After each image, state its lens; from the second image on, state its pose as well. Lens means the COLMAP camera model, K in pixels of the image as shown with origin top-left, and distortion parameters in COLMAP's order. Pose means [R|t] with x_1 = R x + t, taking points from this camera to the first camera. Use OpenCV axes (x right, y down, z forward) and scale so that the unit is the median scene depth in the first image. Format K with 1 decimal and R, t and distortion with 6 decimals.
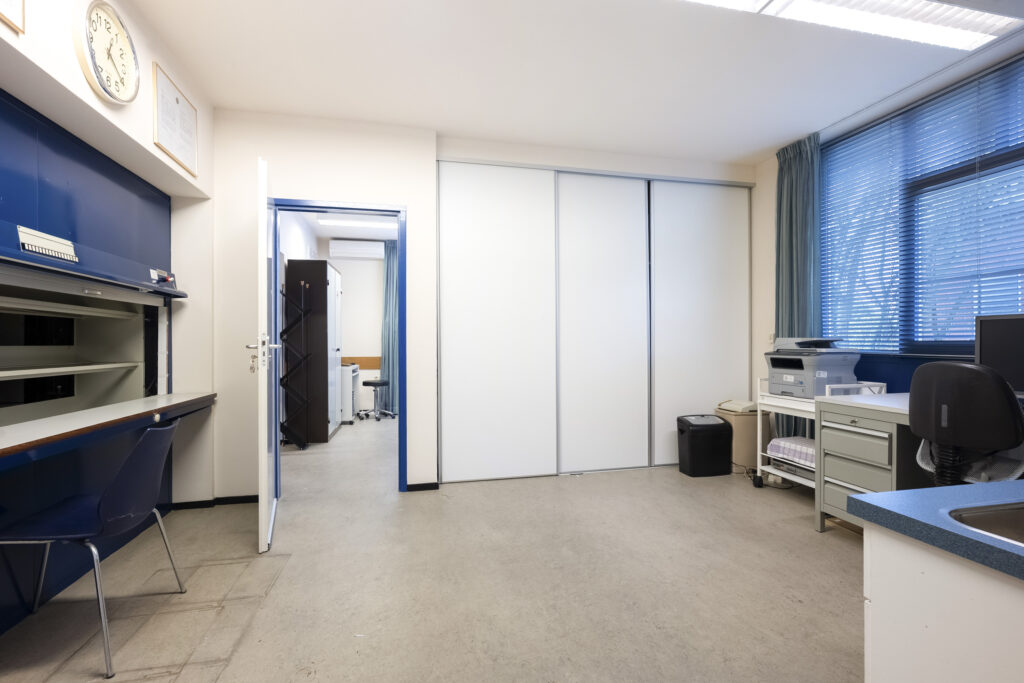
lens RADIAL K [[479.0, 0, 511.5], [0, 479.0, 341.6], [0, 0, 1]] dist [-0.000685, 0.000092]
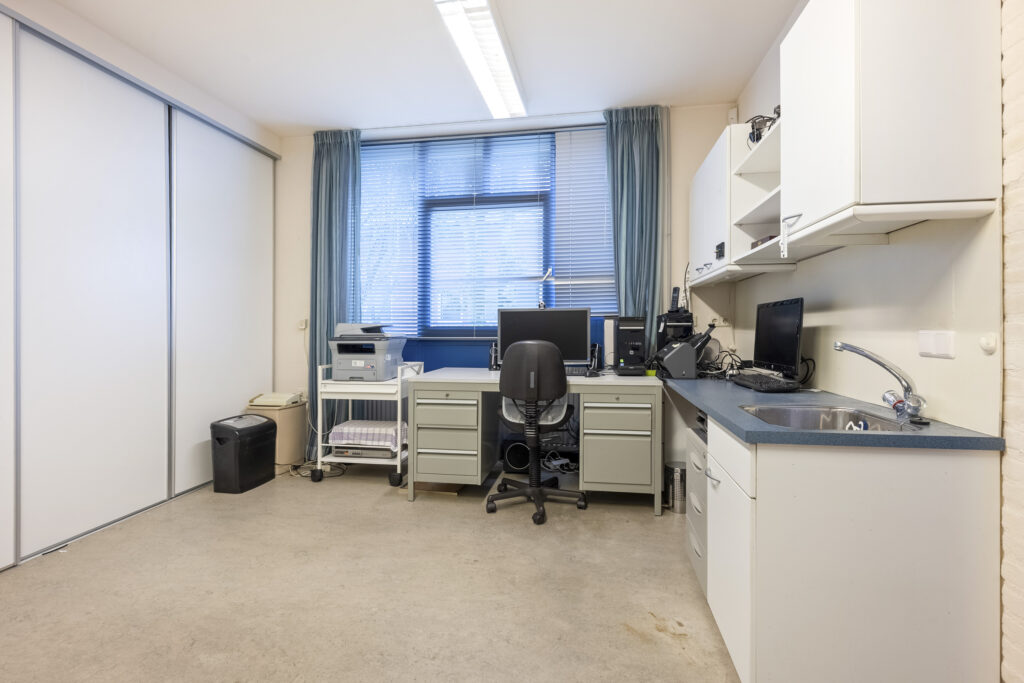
lens RADIAL K [[490.2, 0, 512.1], [0, 490.2, 328.4], [0, 0, 1]] dist [-0.002140, -0.000407]
pose [[0.385278, 0.002224, 0.922798, -0.248049], [0.000151, 0.999997, -0.002473, 0.005234], [-0.922801, 0.001092, 0.385276, 0.294176]]
